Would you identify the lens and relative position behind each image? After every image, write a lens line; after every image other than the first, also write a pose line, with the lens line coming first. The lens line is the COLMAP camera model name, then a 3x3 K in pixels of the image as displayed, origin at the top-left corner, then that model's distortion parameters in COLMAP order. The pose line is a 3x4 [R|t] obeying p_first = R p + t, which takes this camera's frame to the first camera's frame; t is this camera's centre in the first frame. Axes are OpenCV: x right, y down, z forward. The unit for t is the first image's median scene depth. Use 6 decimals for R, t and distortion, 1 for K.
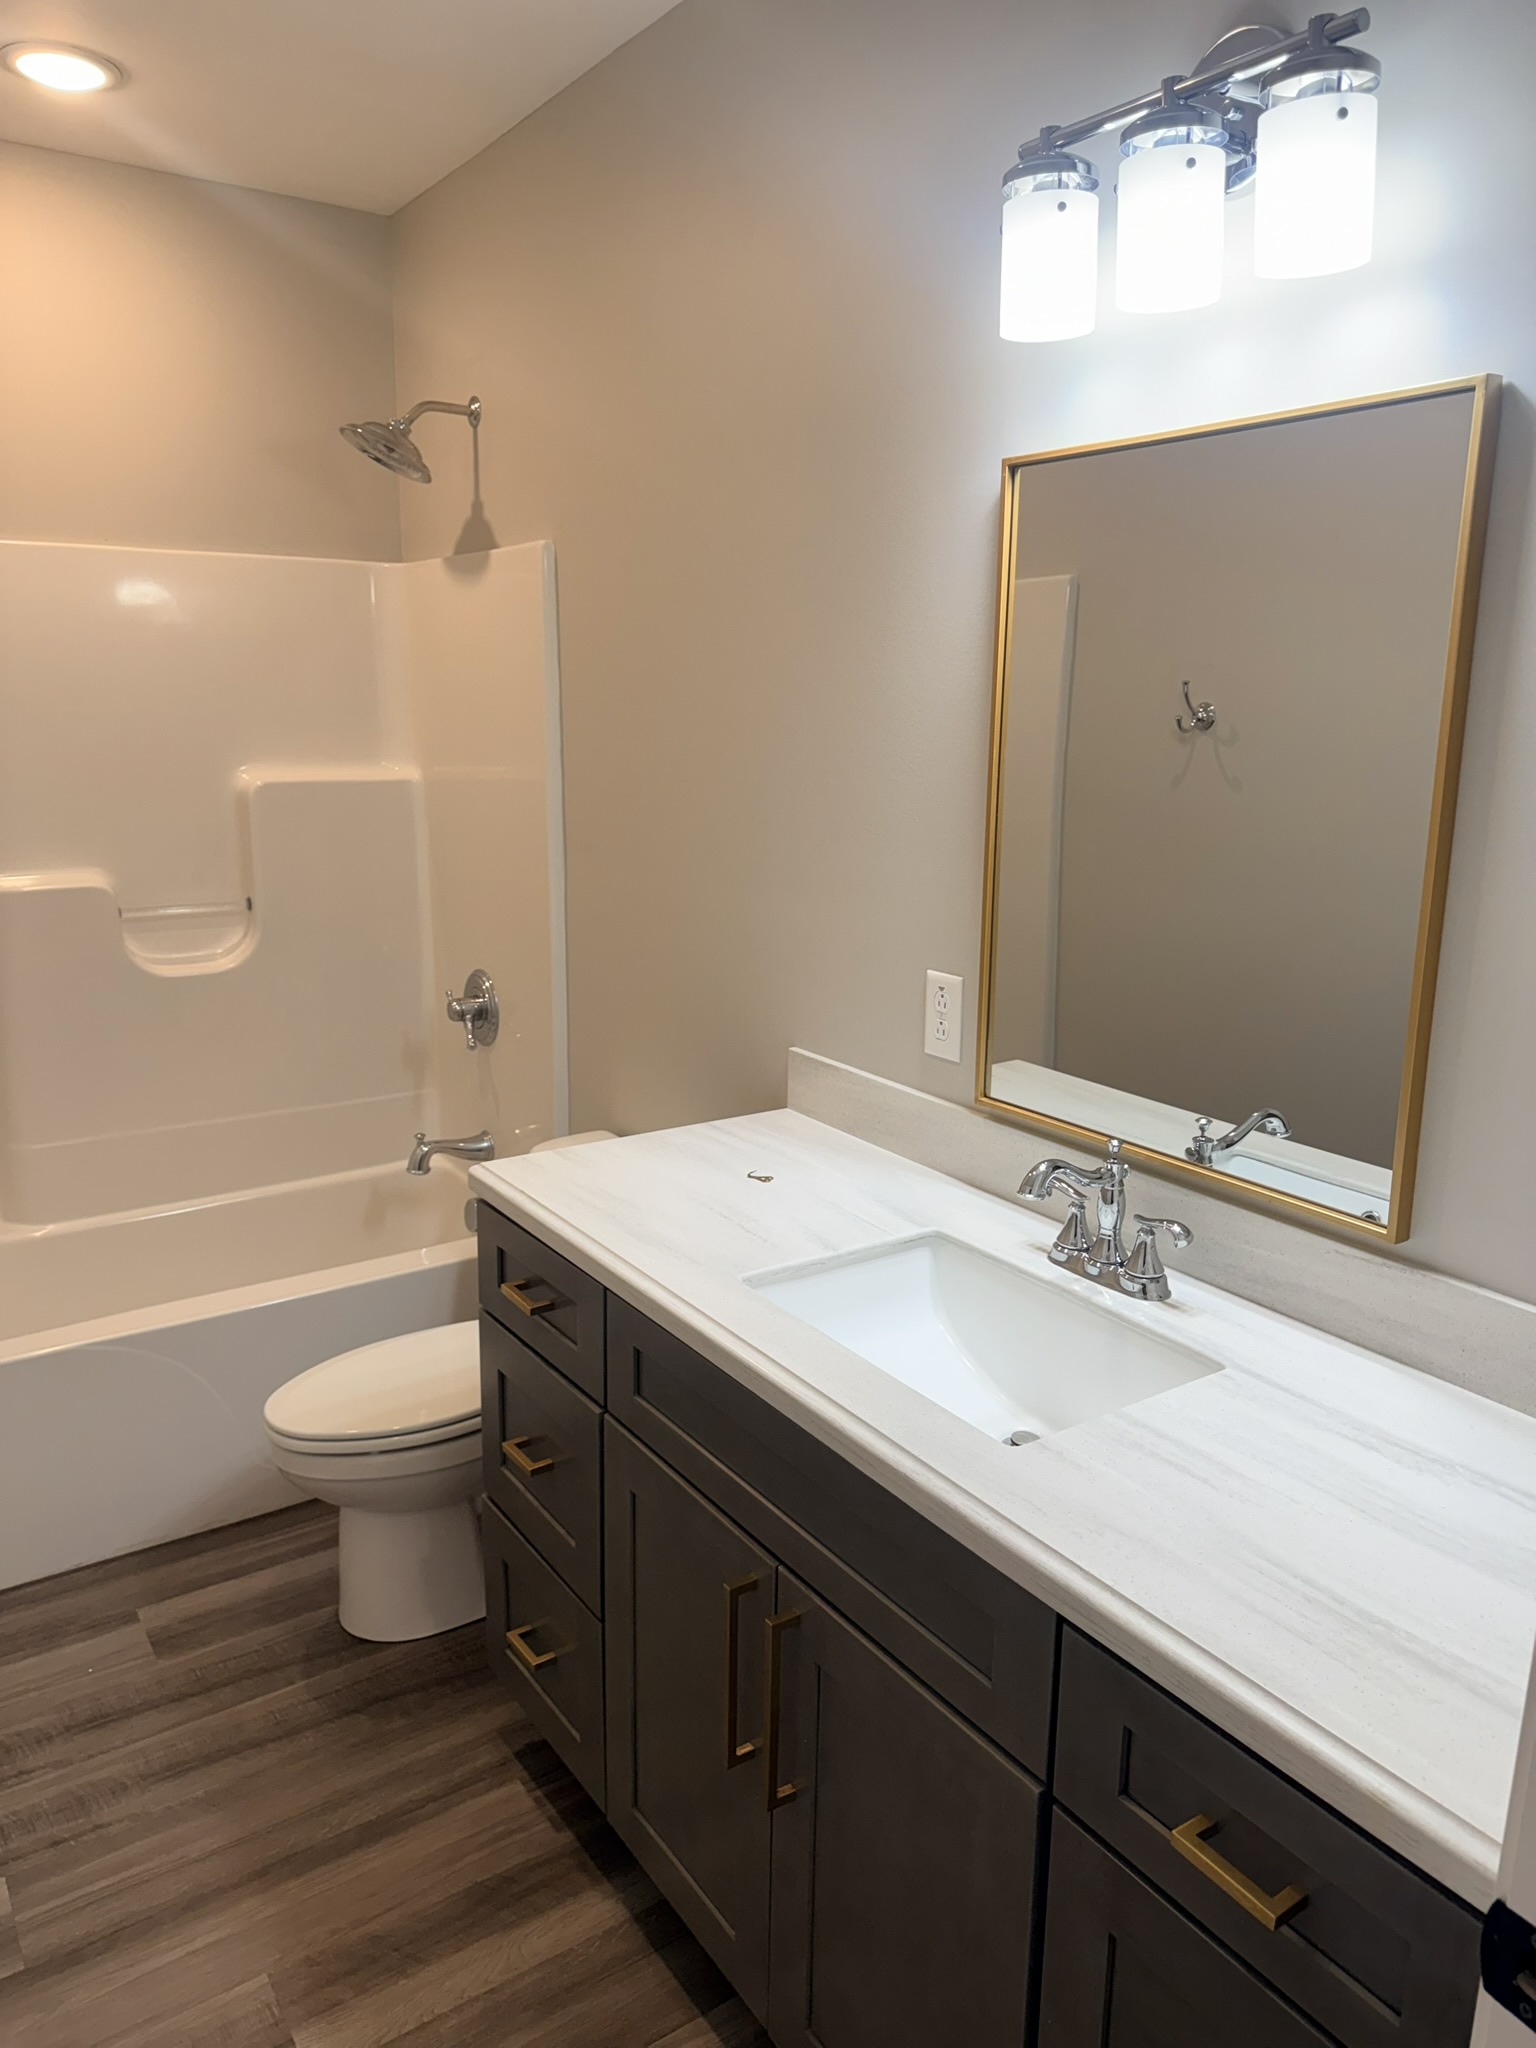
lens RADIAL K [[1424.0, 0, 767.7], [0, 1424.0, 1011.2], [0, 0, 1]] dist [-0.001290, -0.006423]
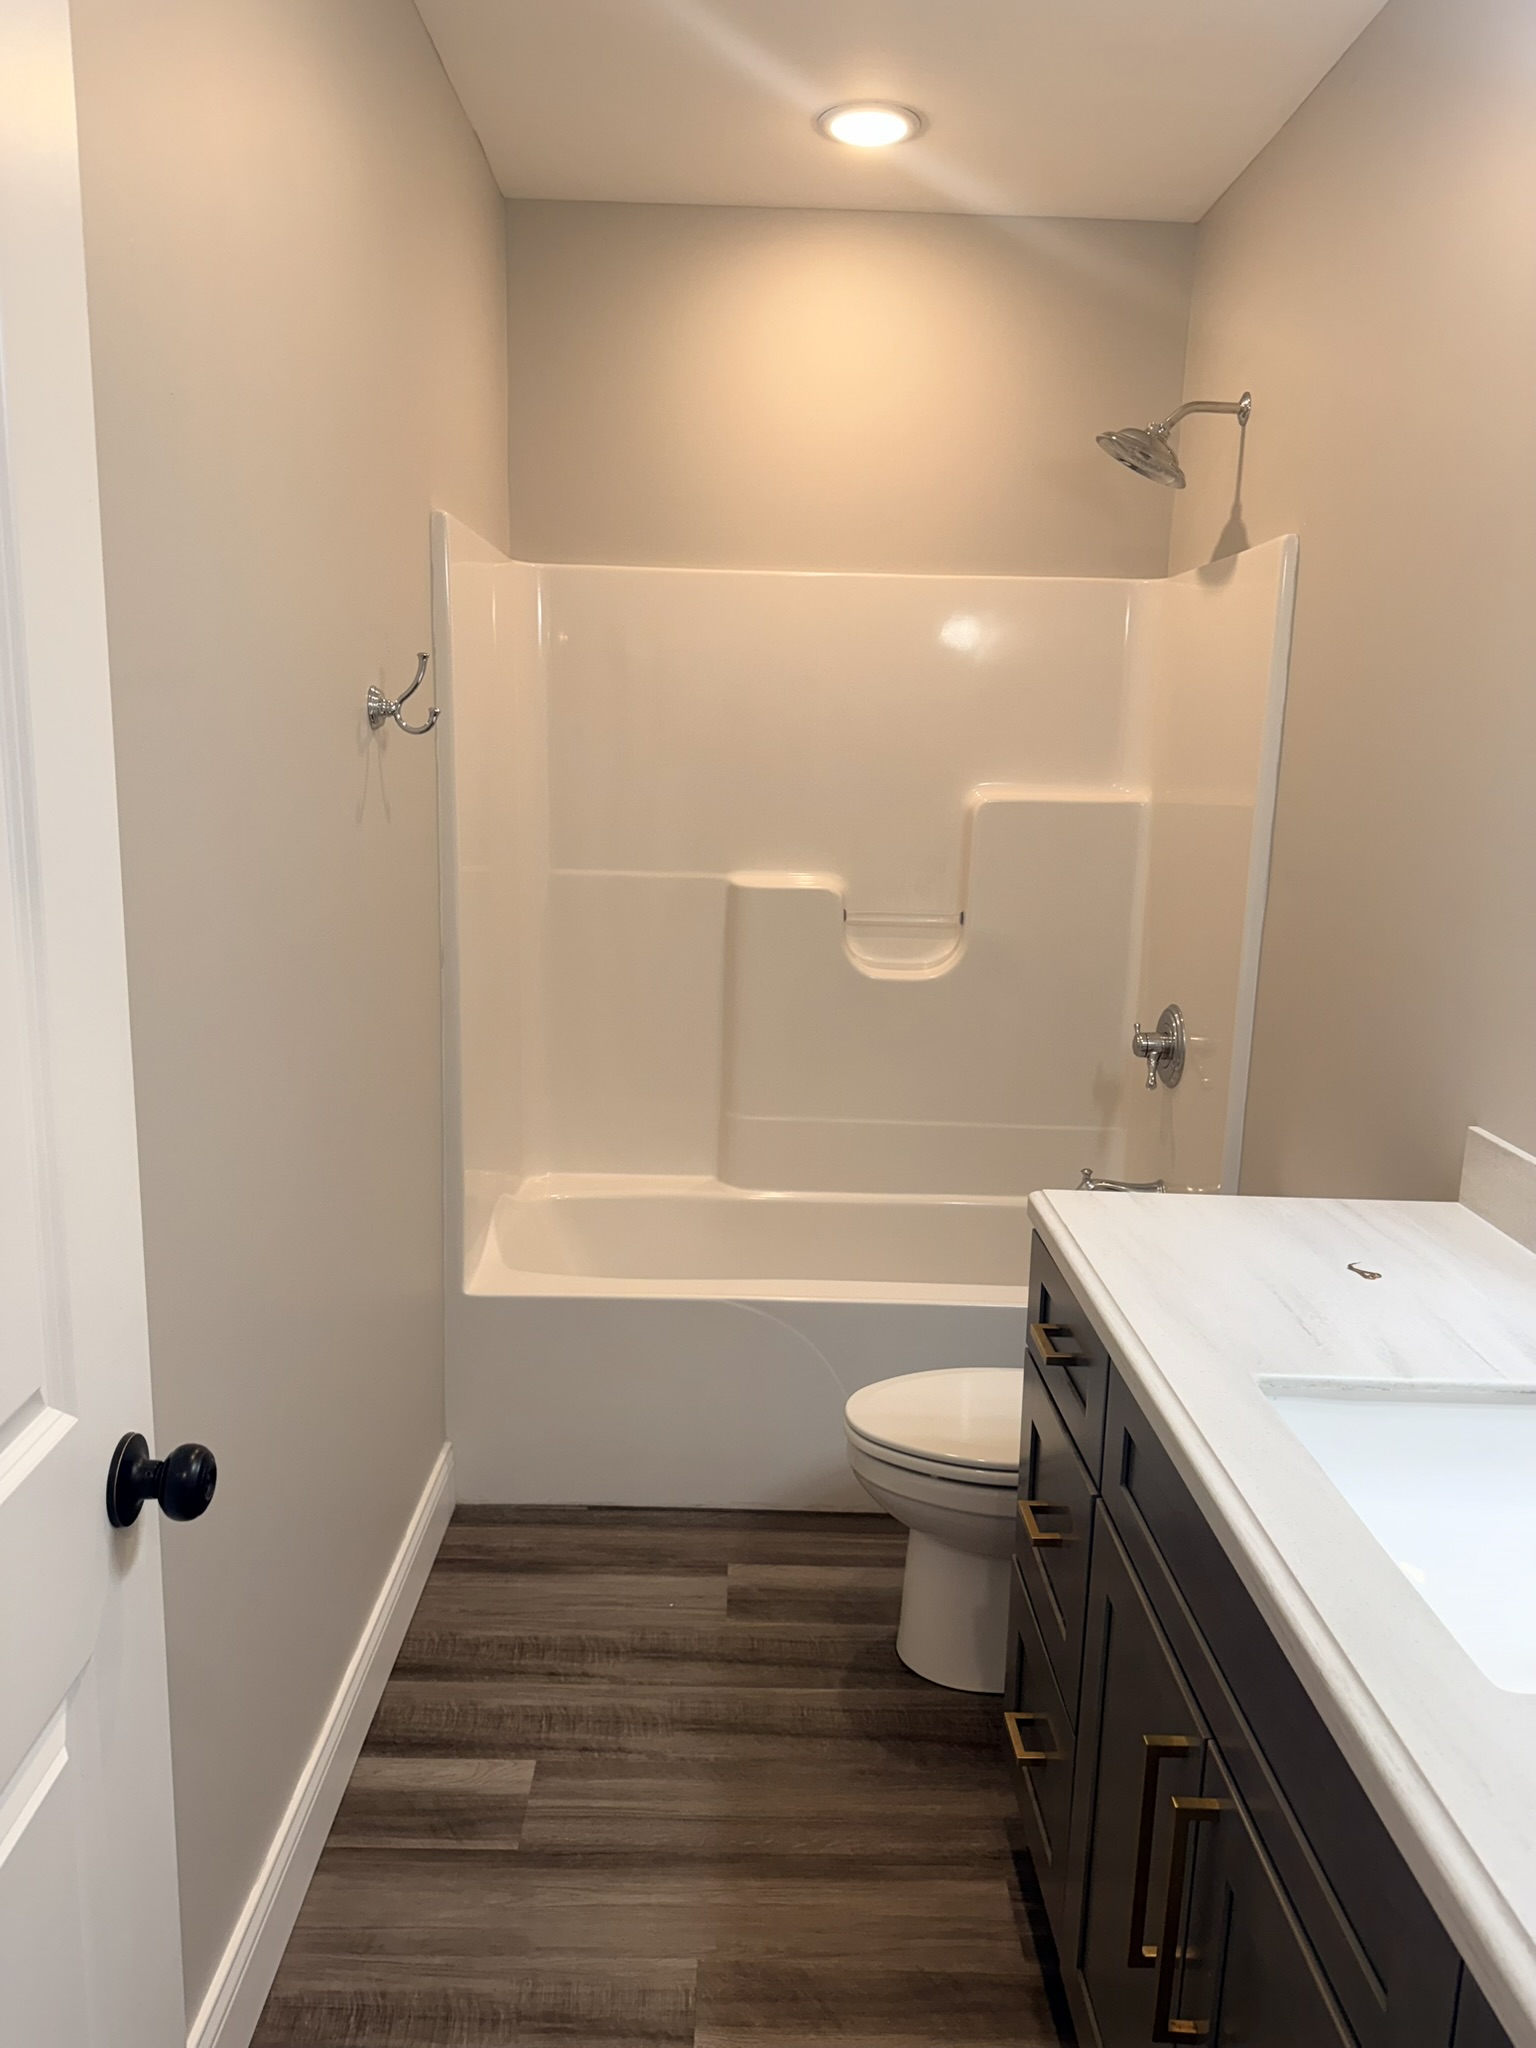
lens RADIAL K [[1424.0, 0, 767.7], [0, 1424.0, 1011.2], [0, 0, 1]] dist [-0.001290, -0.006423]
pose [[0.829300, 0.109029, -0.548064, 0.123636], [-0.130334, 0.991470, 0.000024, 0.013016], [0.543391, 0.071411, 0.836437, 0.118243]]
